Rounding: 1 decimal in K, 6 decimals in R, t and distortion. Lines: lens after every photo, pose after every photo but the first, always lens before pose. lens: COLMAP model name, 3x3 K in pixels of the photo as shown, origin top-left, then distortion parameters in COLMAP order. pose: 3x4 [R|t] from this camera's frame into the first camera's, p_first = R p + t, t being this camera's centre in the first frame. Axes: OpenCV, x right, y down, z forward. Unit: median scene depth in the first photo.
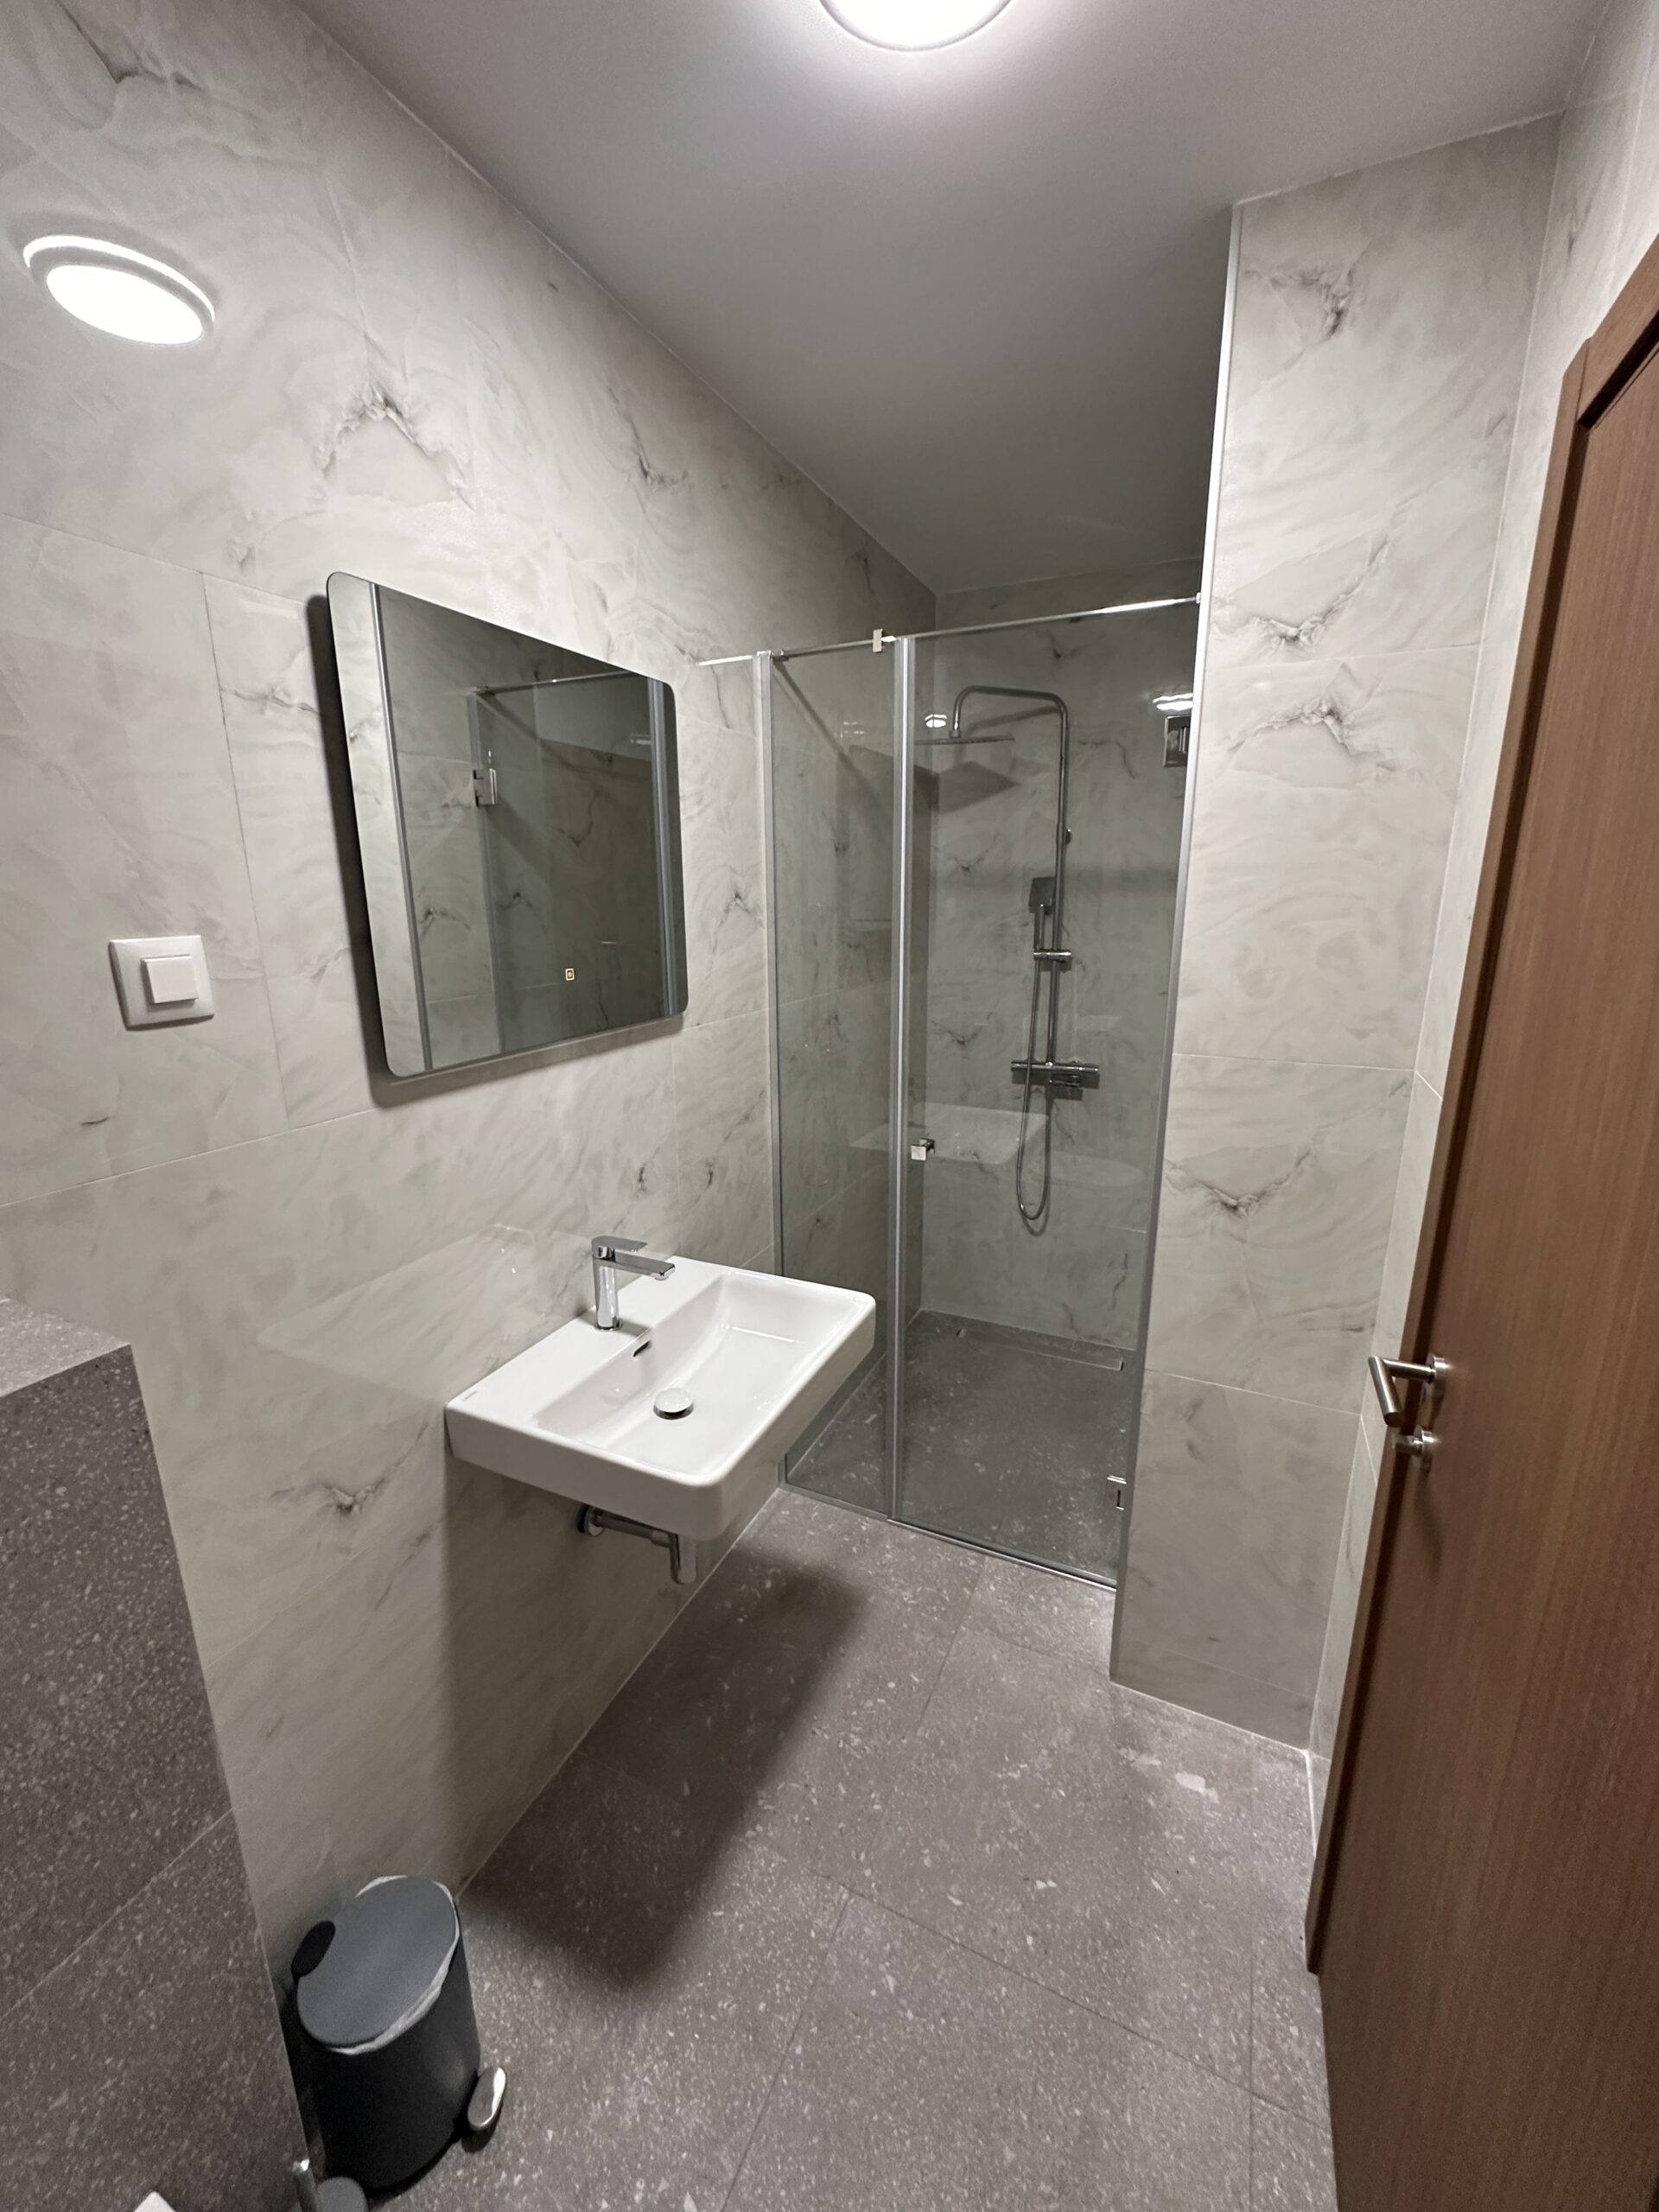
lens RADIAL K [[888.5, 0, 827.4], [0, 888.5, 1107.7], [0, 0, 1]] dist [0.000797, 0.000135]
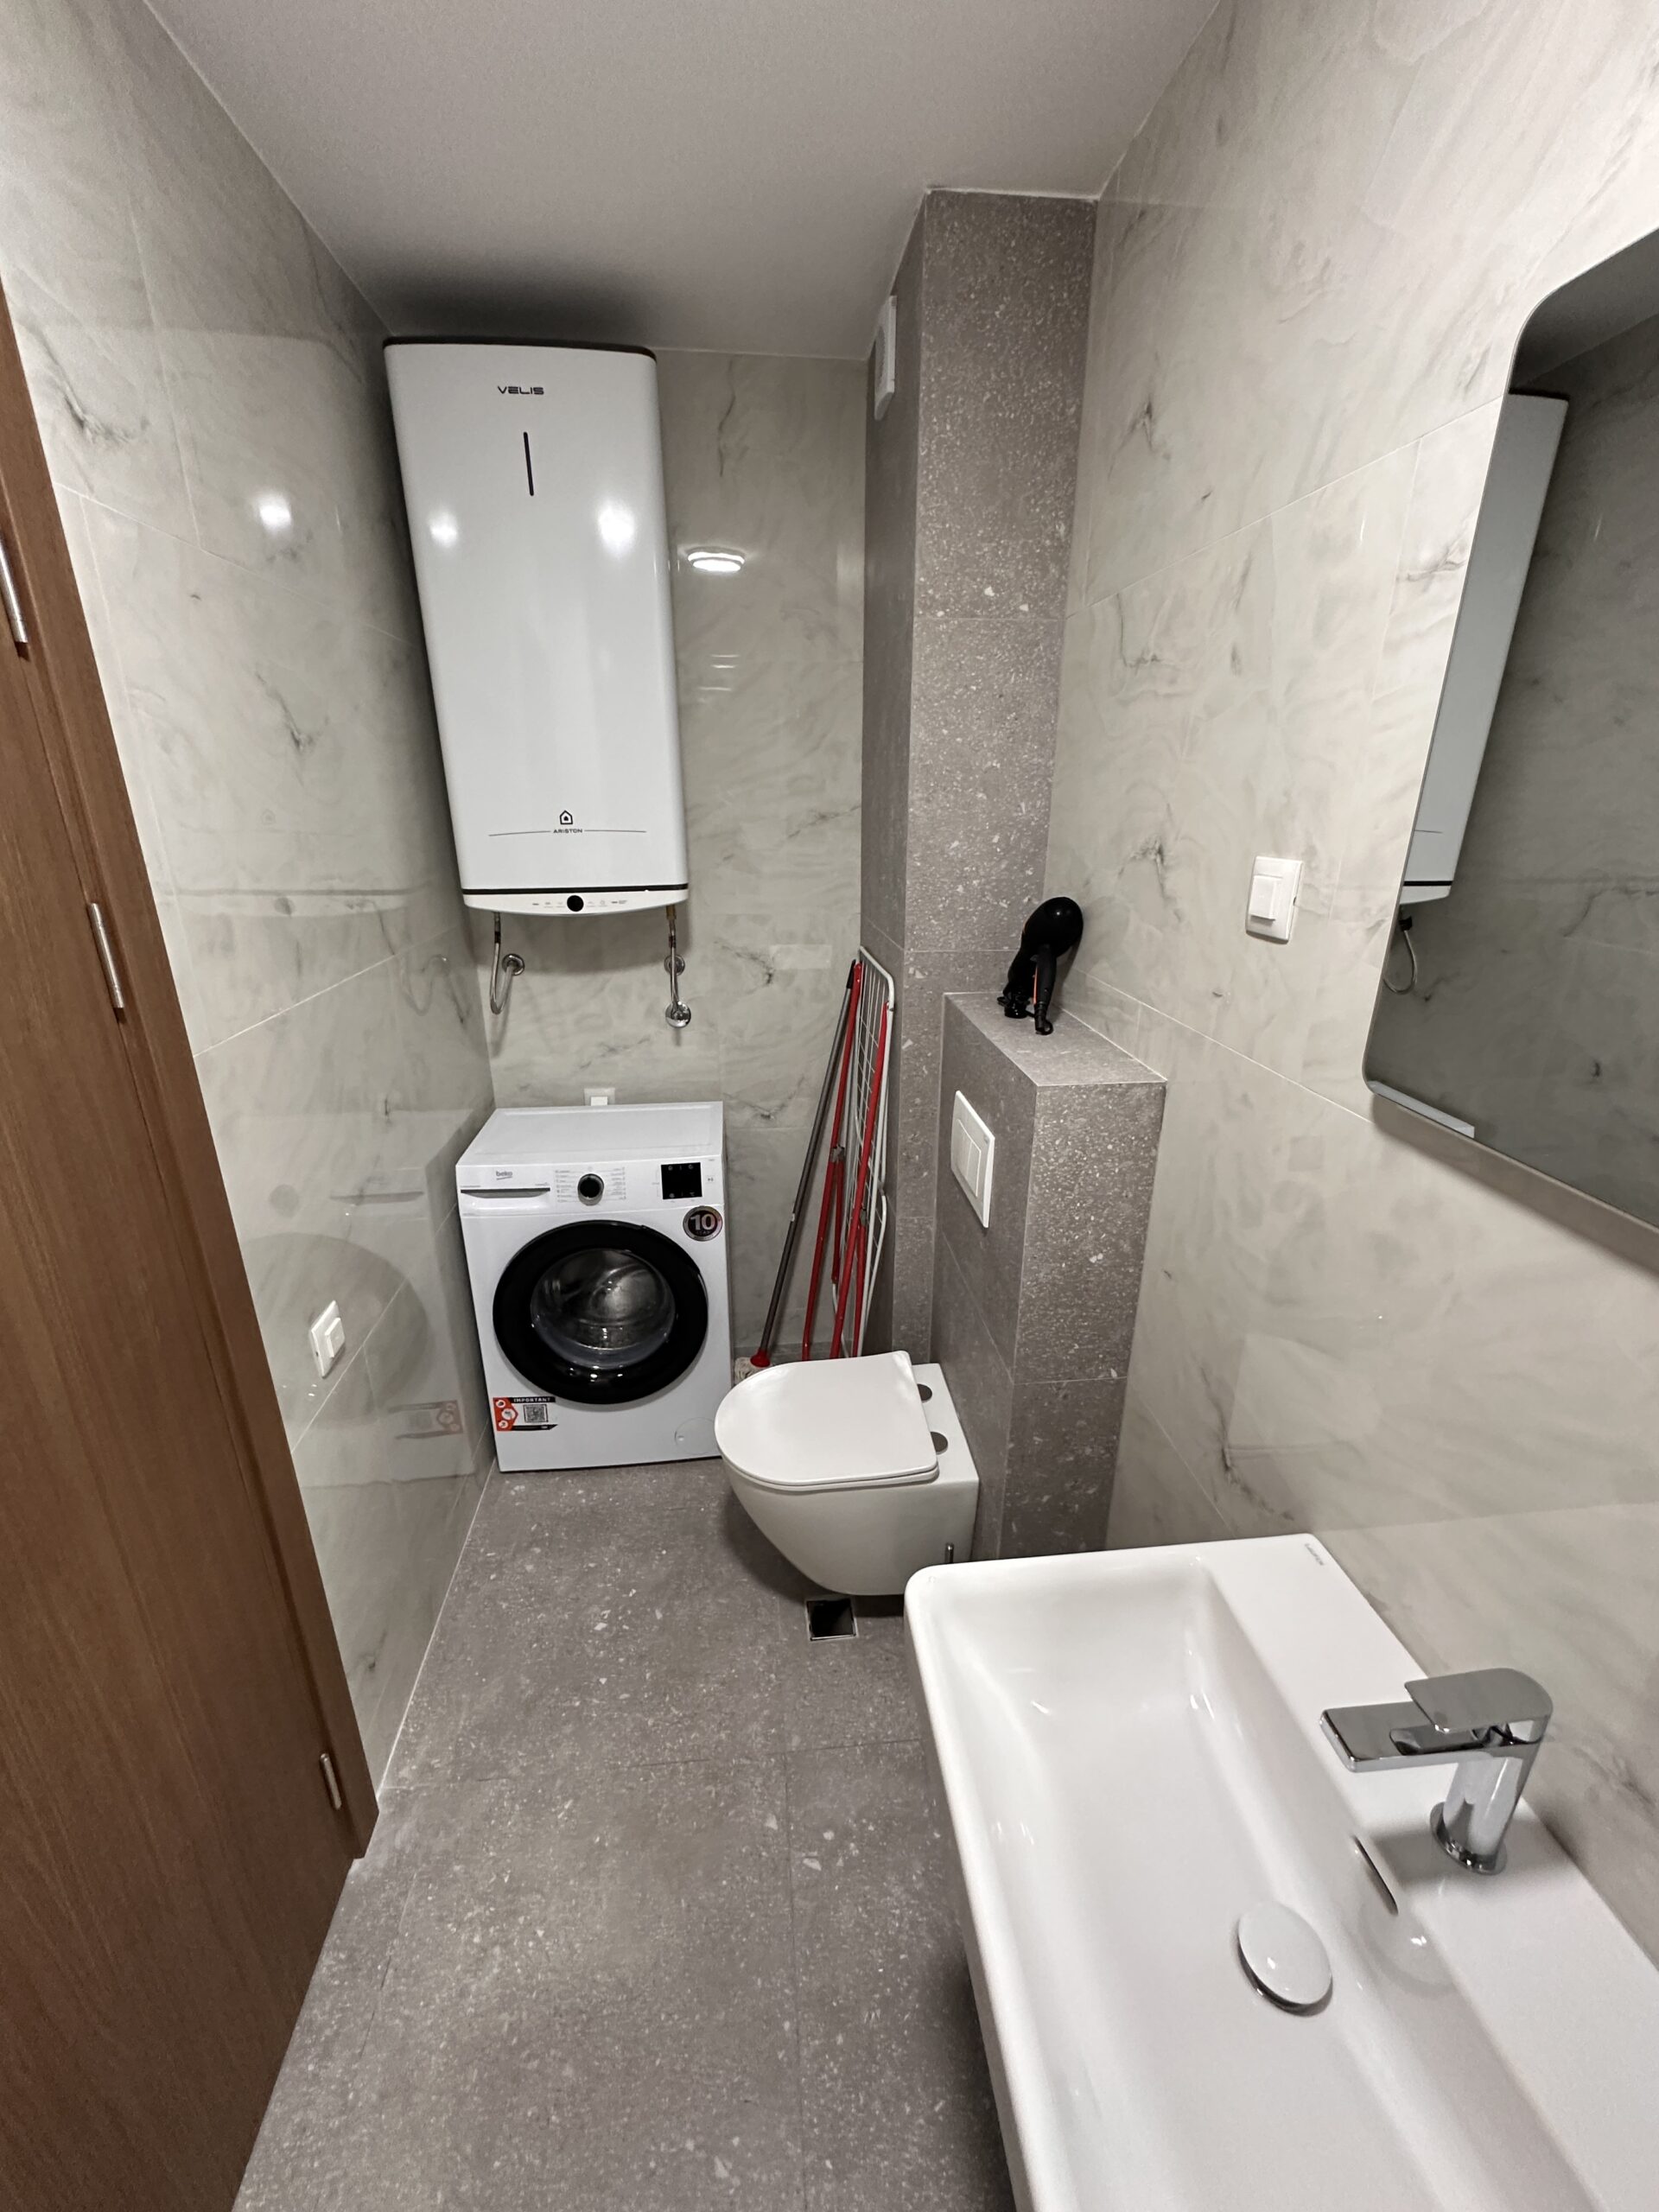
lens RADIAL K [[888.5, 0, 827.4], [0, 888.5, 1107.7], [0, 0, 1]] dist [0.000797, 0.000135]
pose [[-0.861061, 0.175660, -0.477198, 0.280334], [-0.119244, 0.842519, 0.525302, -0.406969], [0.494323, 0.509220, -0.704514, 1.520720]]
